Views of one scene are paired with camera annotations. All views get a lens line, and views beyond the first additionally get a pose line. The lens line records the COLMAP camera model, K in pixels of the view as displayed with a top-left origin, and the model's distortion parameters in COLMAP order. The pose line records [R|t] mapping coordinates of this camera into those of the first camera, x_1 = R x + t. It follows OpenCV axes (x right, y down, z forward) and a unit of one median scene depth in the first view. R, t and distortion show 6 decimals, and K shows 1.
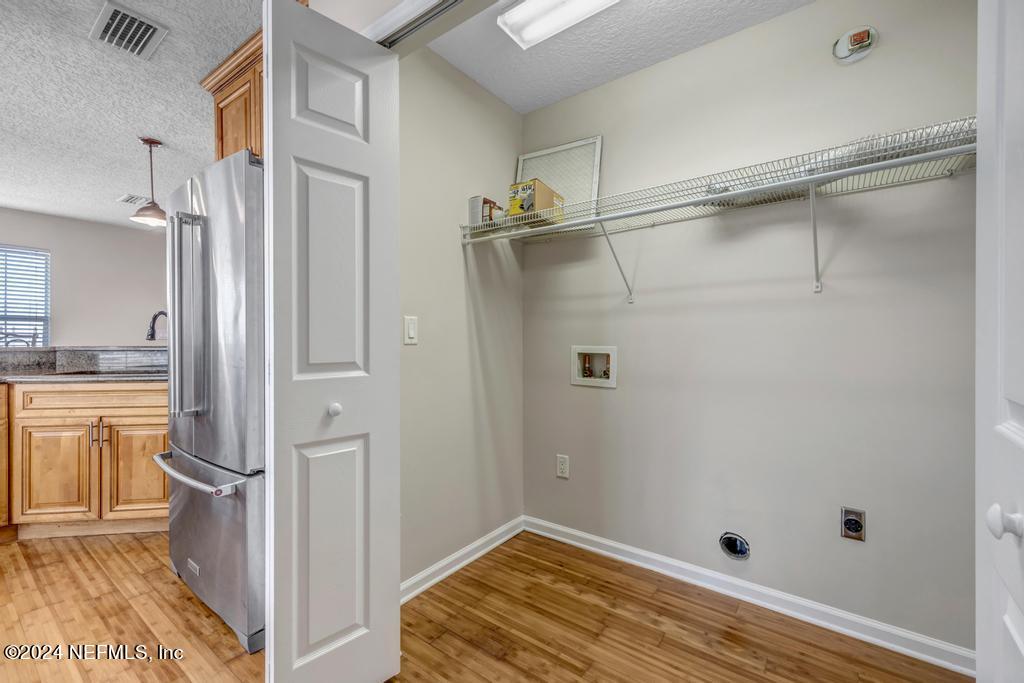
lens RADIAL K [[446.4, 0, 510.9], [0, 446.4, 337.8], [0, 0, 1]] dist [0.009928, -0.000473]
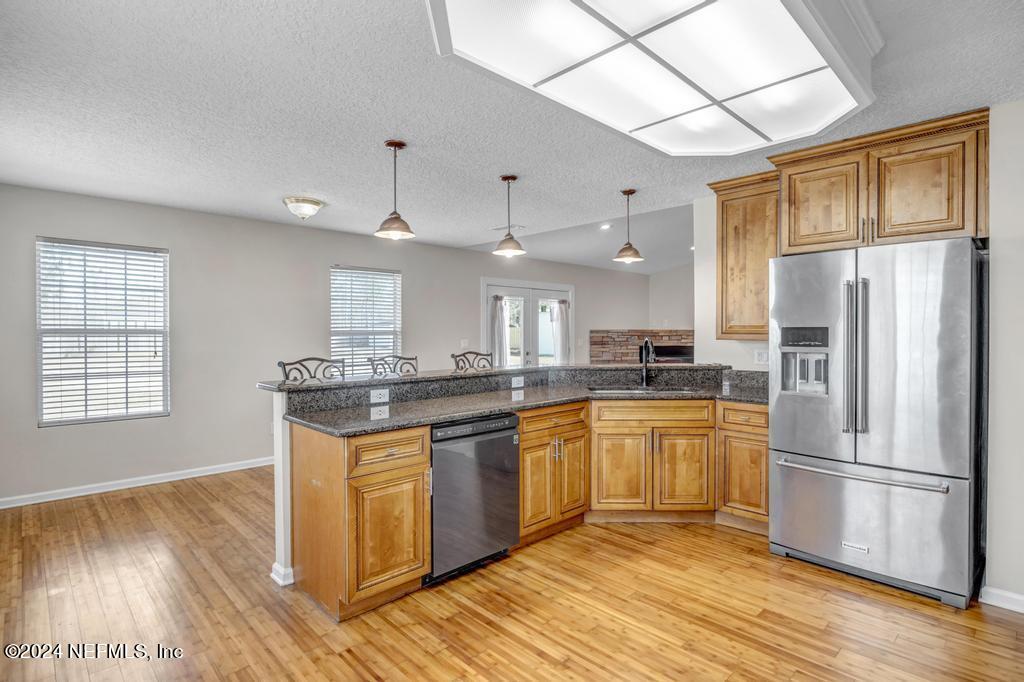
lens RADIAL K [[513.3, 0, 515.8], [0, 513.3, 339.2], [0, 0, 1]] dist [-0.014519, 0.000216]
pose [[0.990028, 0.000253, -0.140869, -1.089425], [0.002038, 0.999868, 0.016119, -0.090367], [0.140854, -0.016245, 0.989897, -0.441999]]
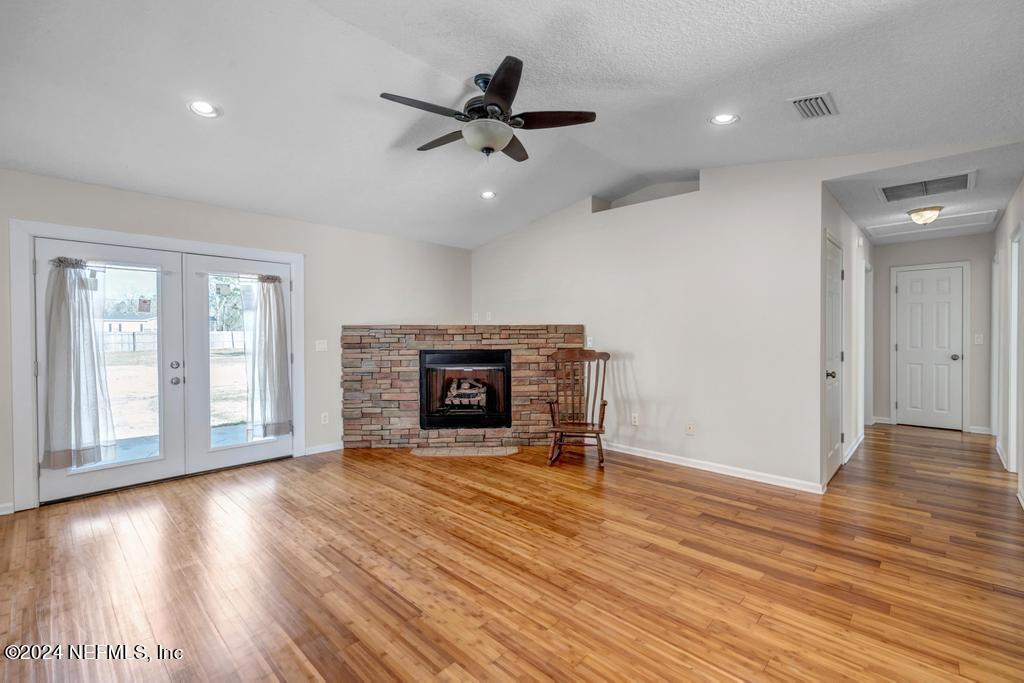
lens RADIAL K [[446.4, 0, 510.5], [0, 446.4, 337.5], [0, 0, 1]] dist [0.009928, -0.000473]
pose [[0.993289, -0.004249, -0.115579, -0.095257], [0.005224, 0.999953, 0.008135, -0.055416], [0.115539, -0.008684, 0.993265, 1.230609]]
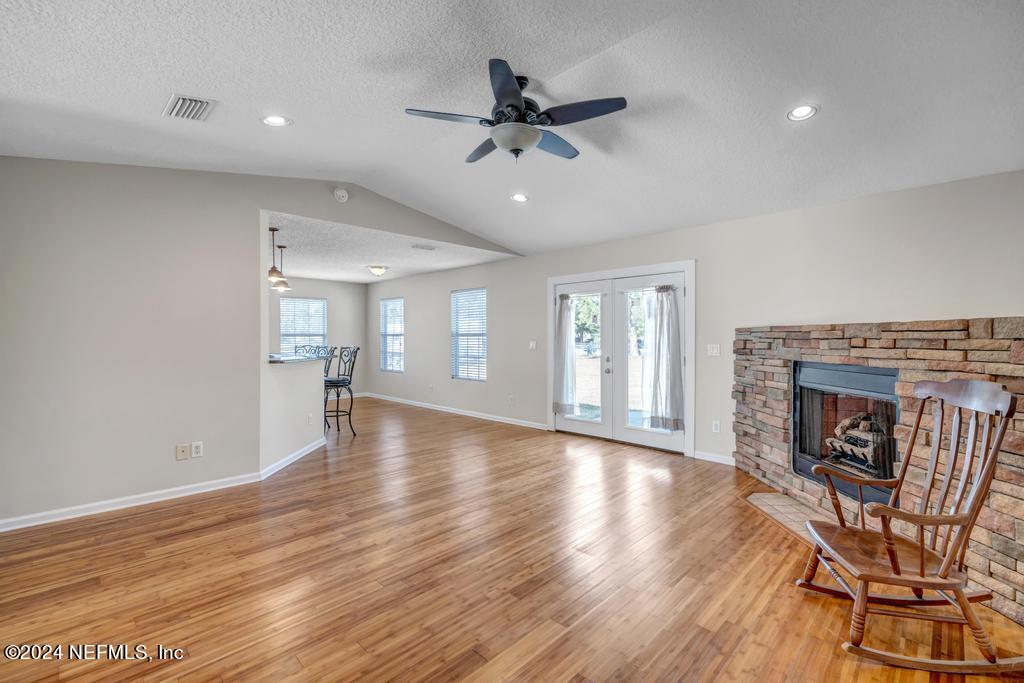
lens RADIAL K [[449.2, 0, 513.3], [0, 449.2, 338.6], [0, 0, 1]] dist [-0.005308, 0.000040]
pose [[-0.127838, 0.001026, -0.991795, 0.828018], [0.001073, 0.999999, 0.000896, -0.058413], [0.991794, -0.000949, -0.127839, 2.486679]]
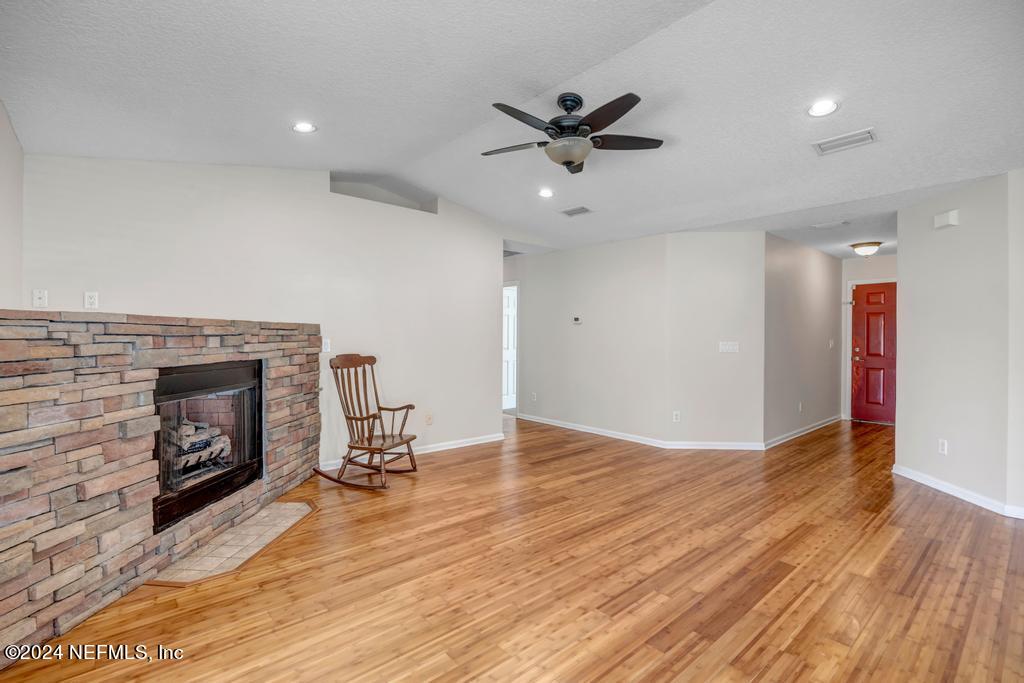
lens RADIAL K [[469.3, 0, 512.1], [0, 469.3, 338.6], [0, 0, 1]] dist [-0.011462, -0.000230]
pose [[0.208410, -0.008198, 0.978007, -1.555066], [-0.003340, 0.999953, 0.009094, -0.060439], [-0.978036, -0.005162, 0.208373, 2.235508]]
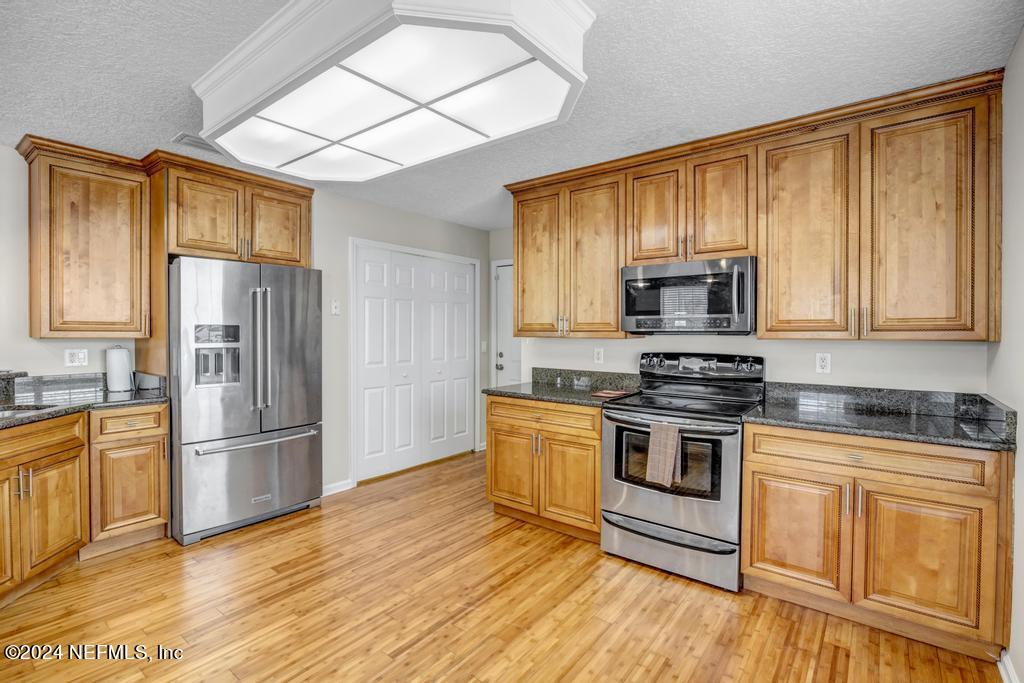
lens RADIAL K [[469.3, 0, 512.6], [0, 469.3, 339.1], [0, 0, 1]] dist [-0.011462, -0.000230]
pose [[0.003589, -0.018751, 0.999818, -1.794979], [-0.007674, 0.999794, 0.018778, -0.090753], [-0.999964, -0.007740, 0.003444, 0.052789]]
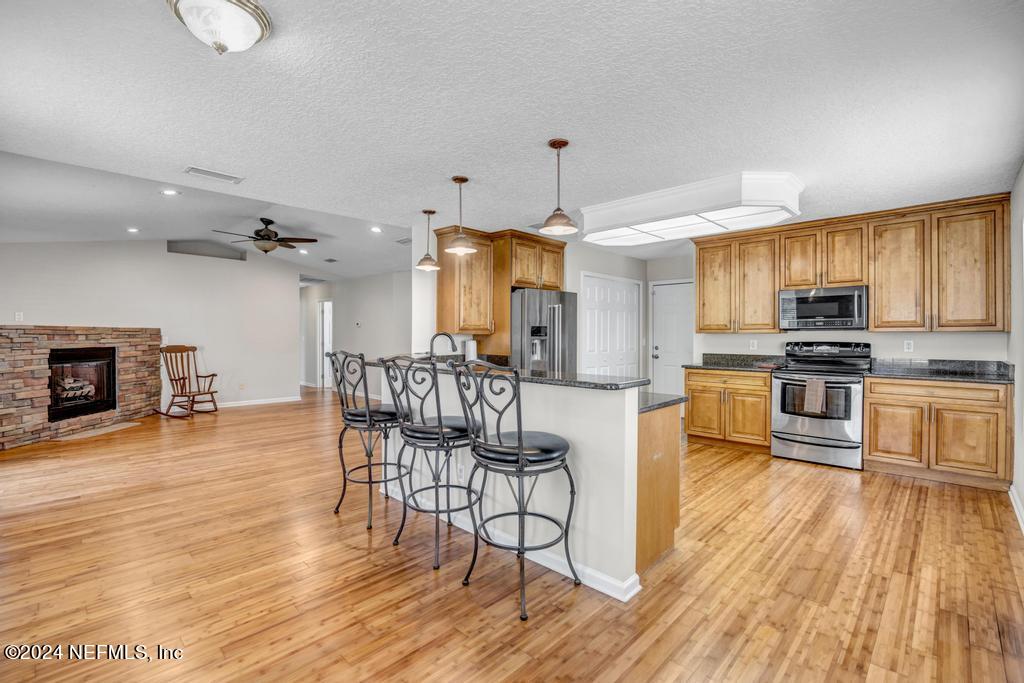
lens RADIAL K [[454.9, 0, 512.5], [0, 454.9, 340.1], [0, 0, 1]] dist [-0.016248, 0.000352]
pose [[0.109055, -0.012477, 0.993957, -2.657719], [-0.003090, 0.999912, 0.012890, -0.062917], [-0.994031, -0.004477, 0.109007, 0.706743]]
